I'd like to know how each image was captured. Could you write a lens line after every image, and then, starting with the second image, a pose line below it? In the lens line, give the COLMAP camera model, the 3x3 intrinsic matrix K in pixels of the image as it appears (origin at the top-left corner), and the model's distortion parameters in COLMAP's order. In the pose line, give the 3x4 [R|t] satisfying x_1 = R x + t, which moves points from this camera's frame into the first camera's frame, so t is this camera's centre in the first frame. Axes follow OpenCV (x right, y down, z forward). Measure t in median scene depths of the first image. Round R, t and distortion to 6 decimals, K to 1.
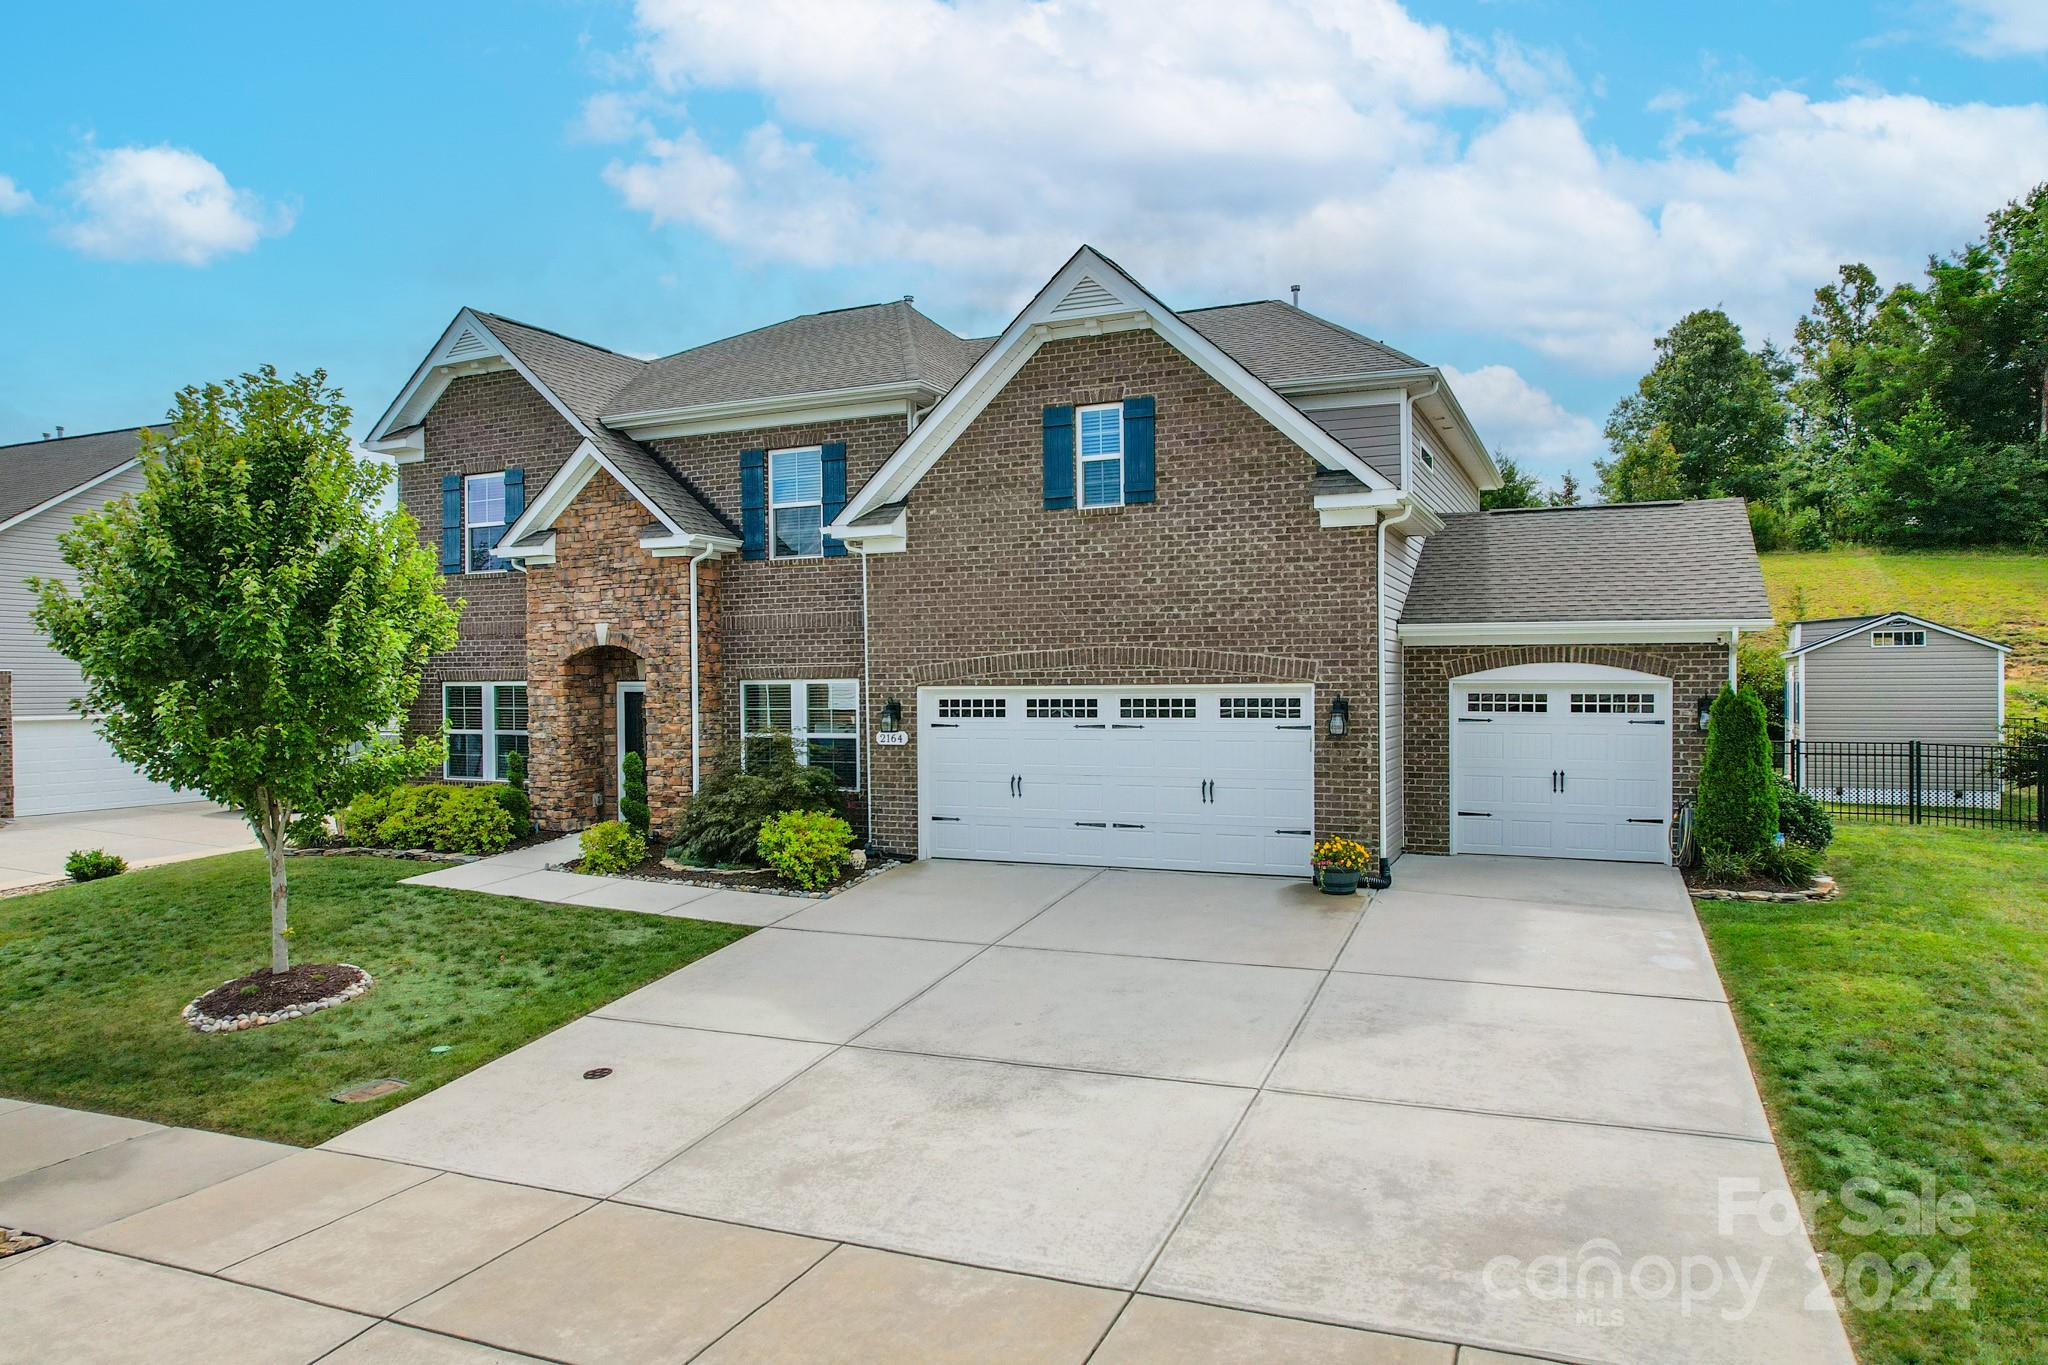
lens RADIAL K [[1294.5, 0, 1033.4], [0, 1294.5, 683.9], [0, 0, 1]] dist [-0.038713, 0.000700]
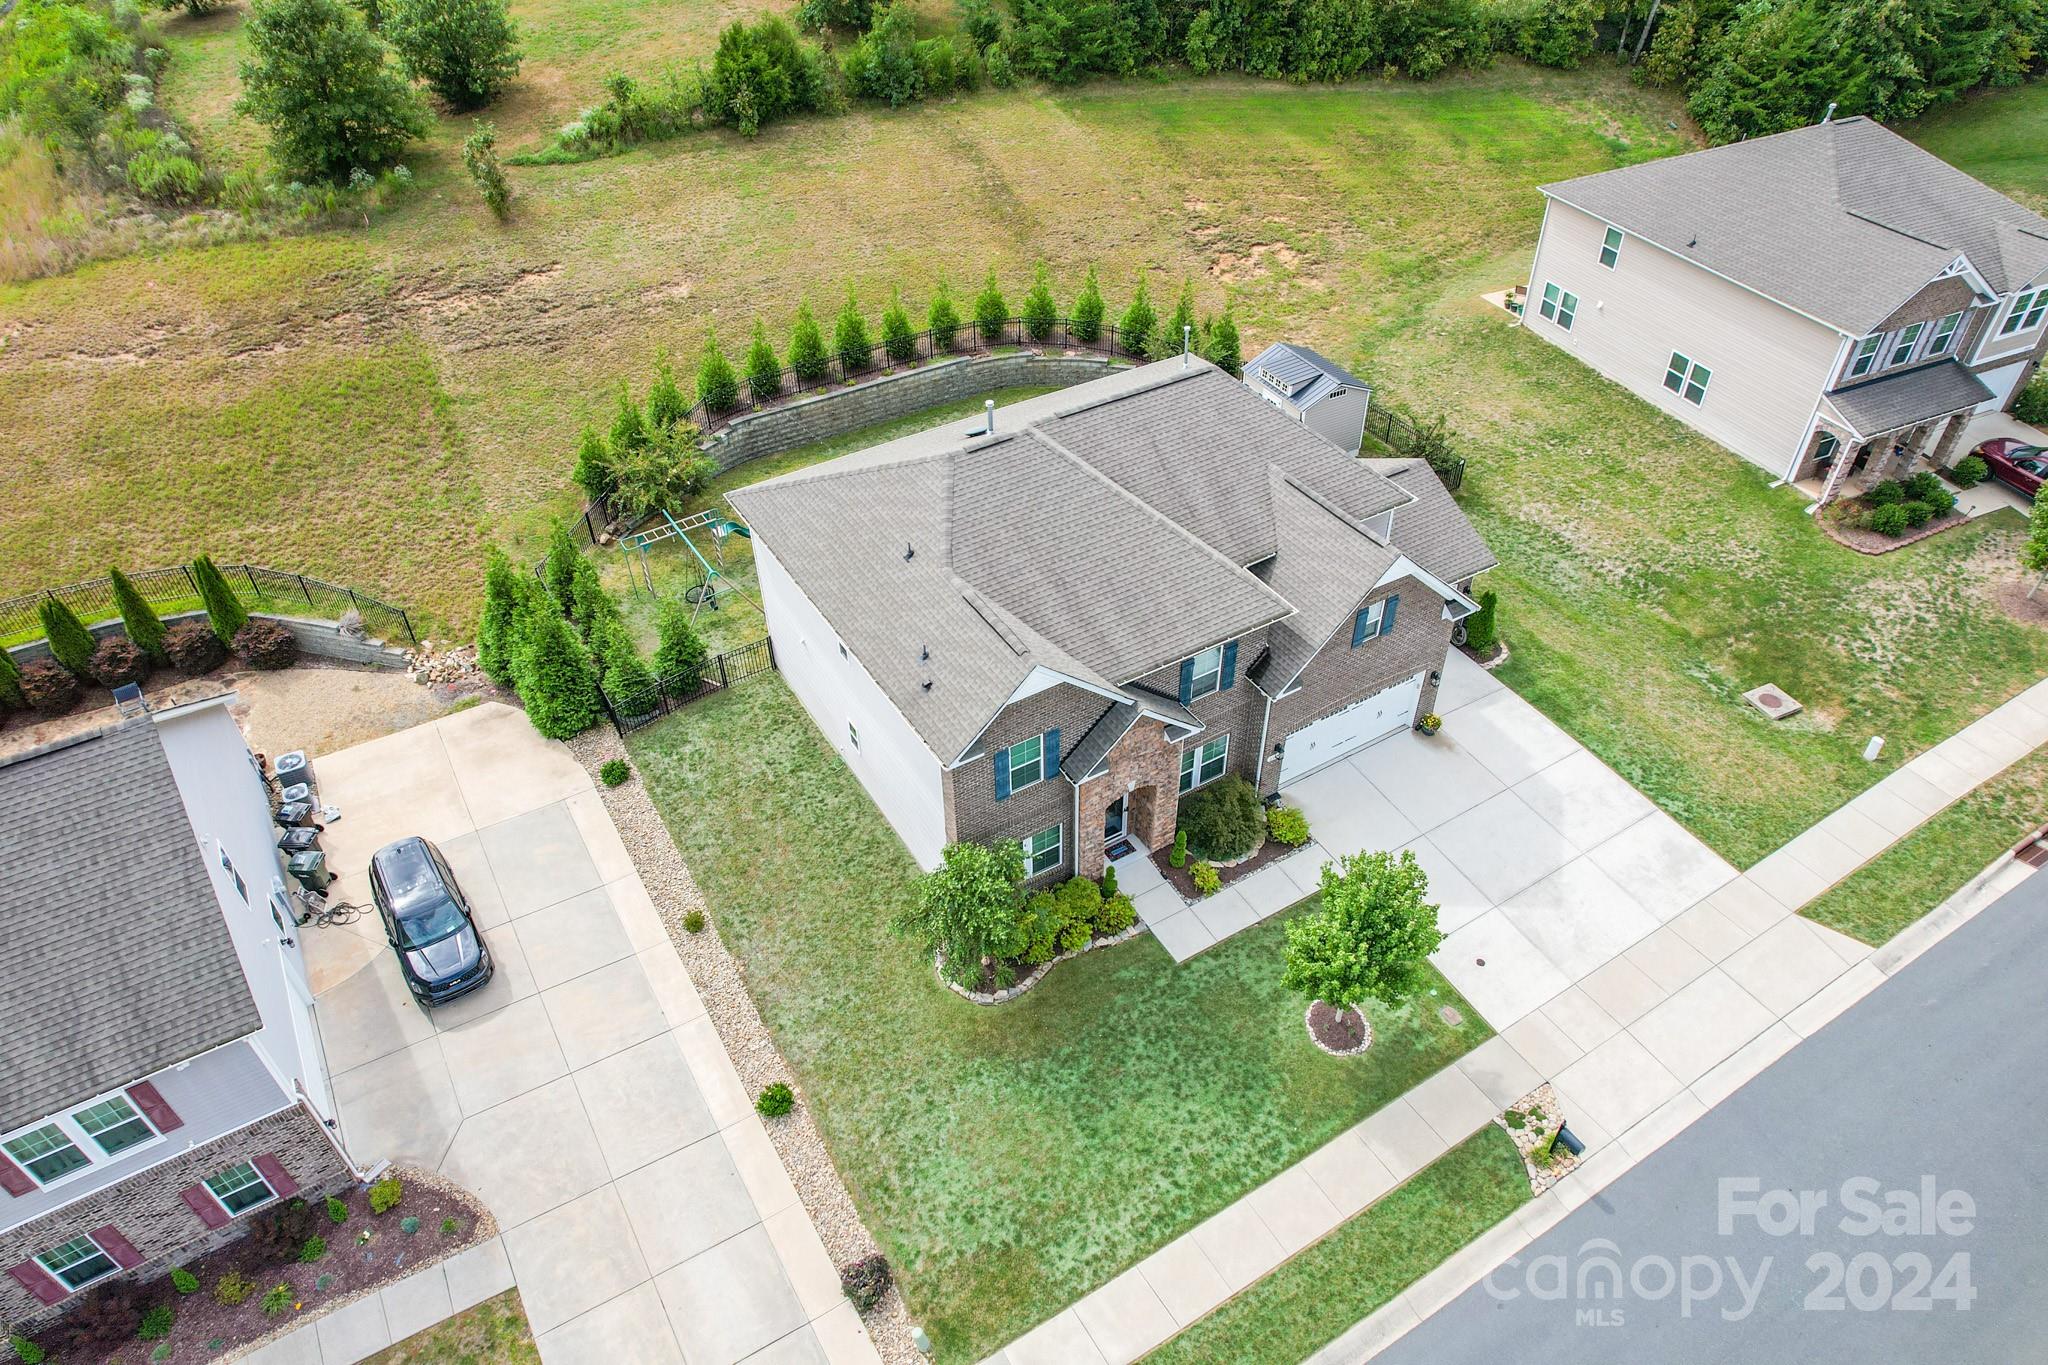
lens RADIAL K [[1294.5, 0, 1033.4], [0, 1294.5, 683.9], [0, 0, 1]] dist [-0.038713, 0.000700]
pose [[0.567339, -0.537621, 0.623771, -1.429900], [0.006475, 0.760366, 0.649462, -1.282268], [-0.823459, -0.364426, 0.434867, 0.415443]]
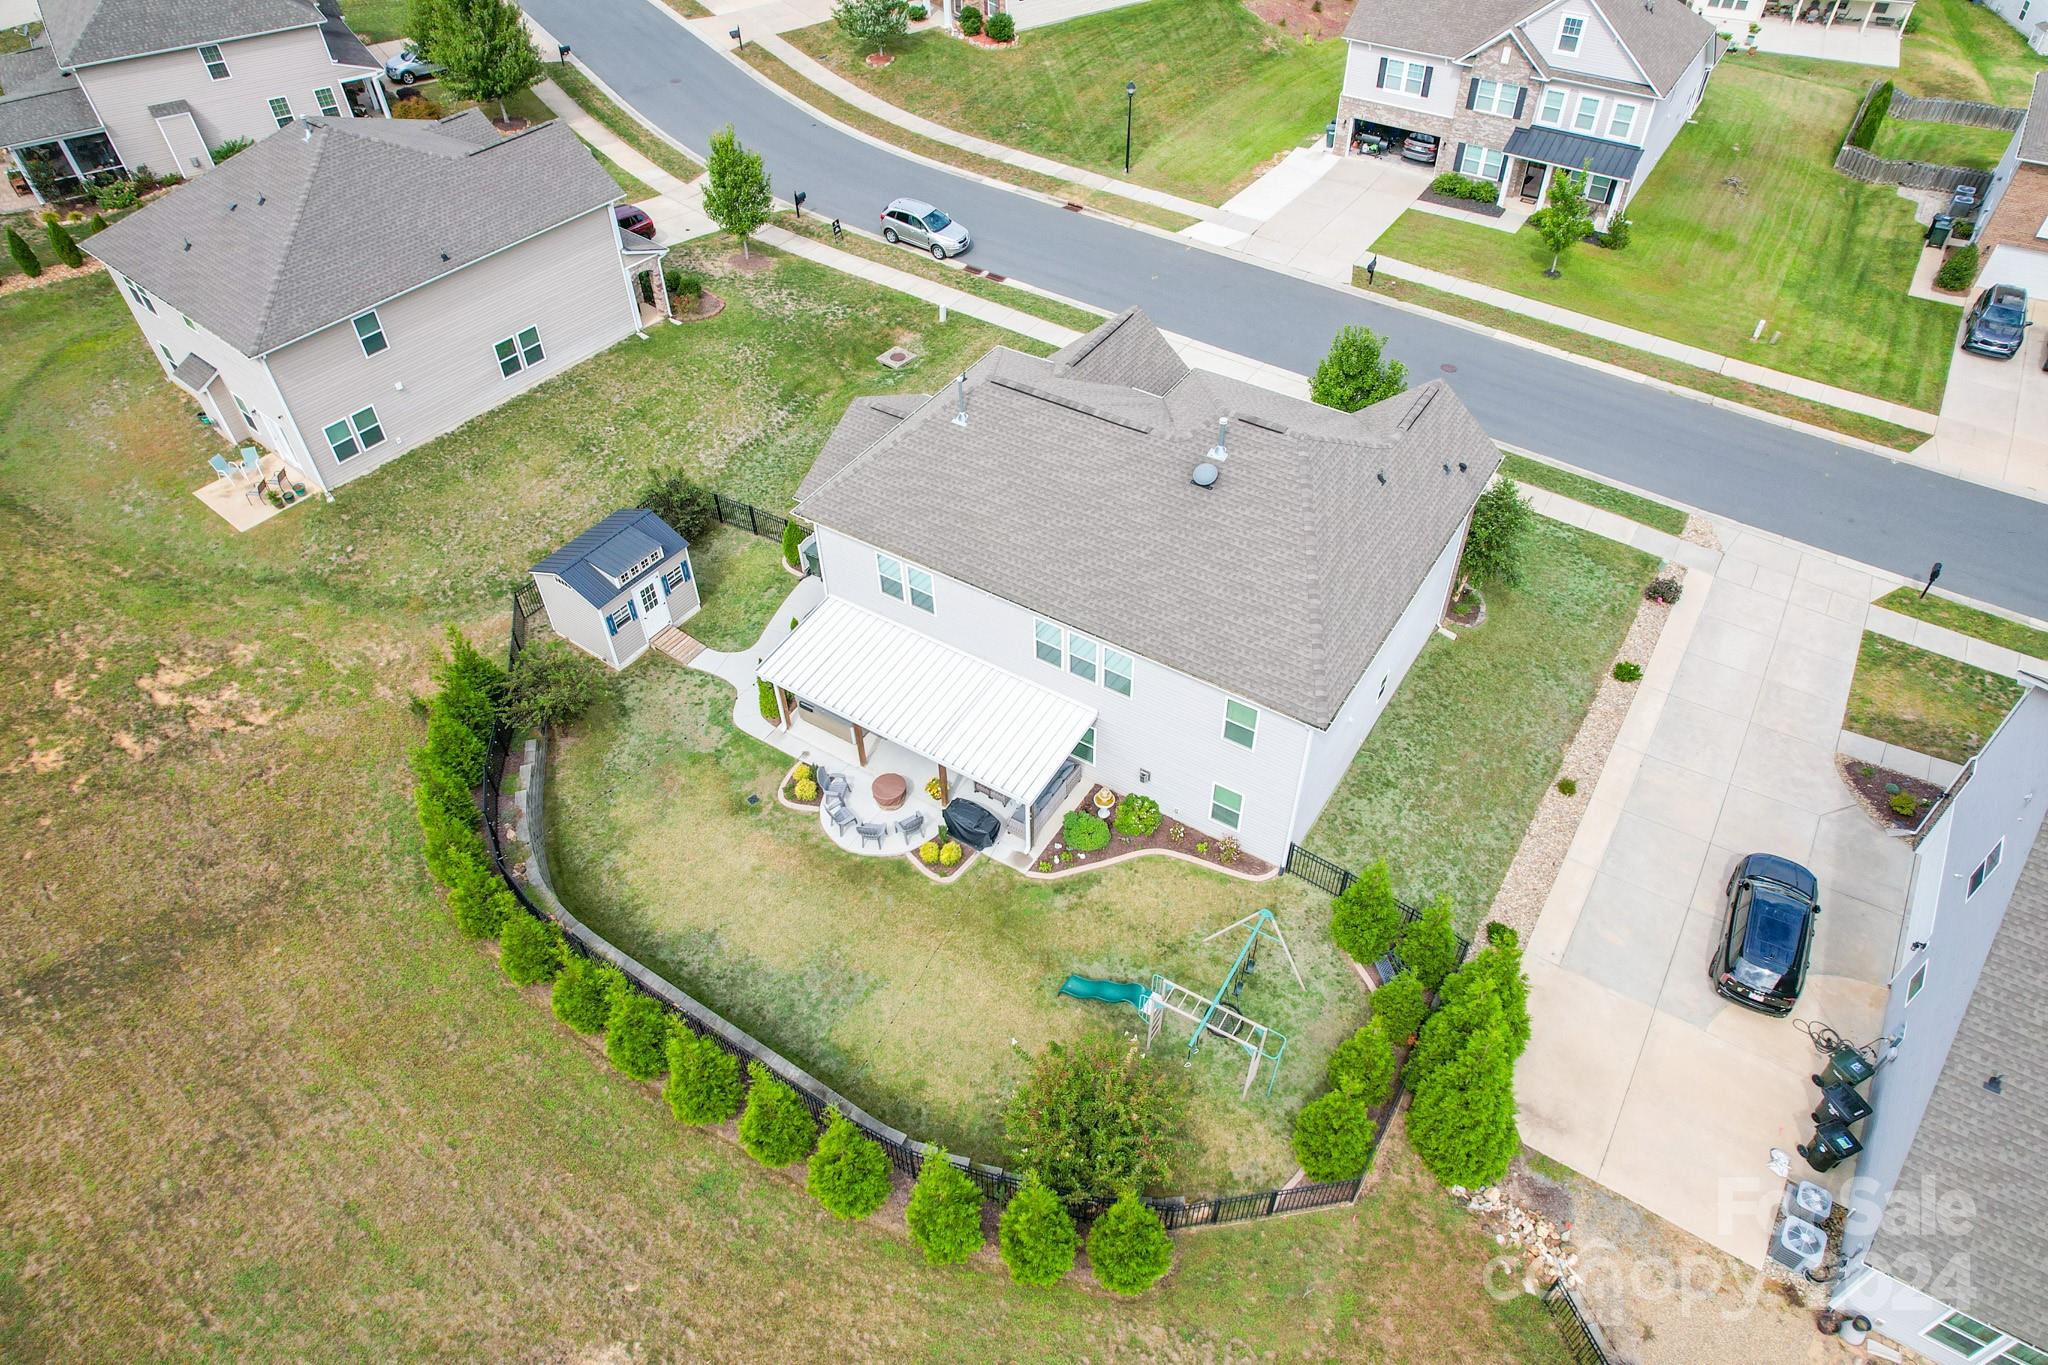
lens RADIAL K [[1294.5, 0, 1033.4], [0, 1294.5, 683.9], [0, 0, 1]] dist [-0.038713, 0.000700]
pose [[-0.987948, -0.090111, 0.125854, -0.147897], [0.025284, 0.708206, 0.705553, -1.431696], [-0.152709, 0.700231, -0.697392, 2.925129]]
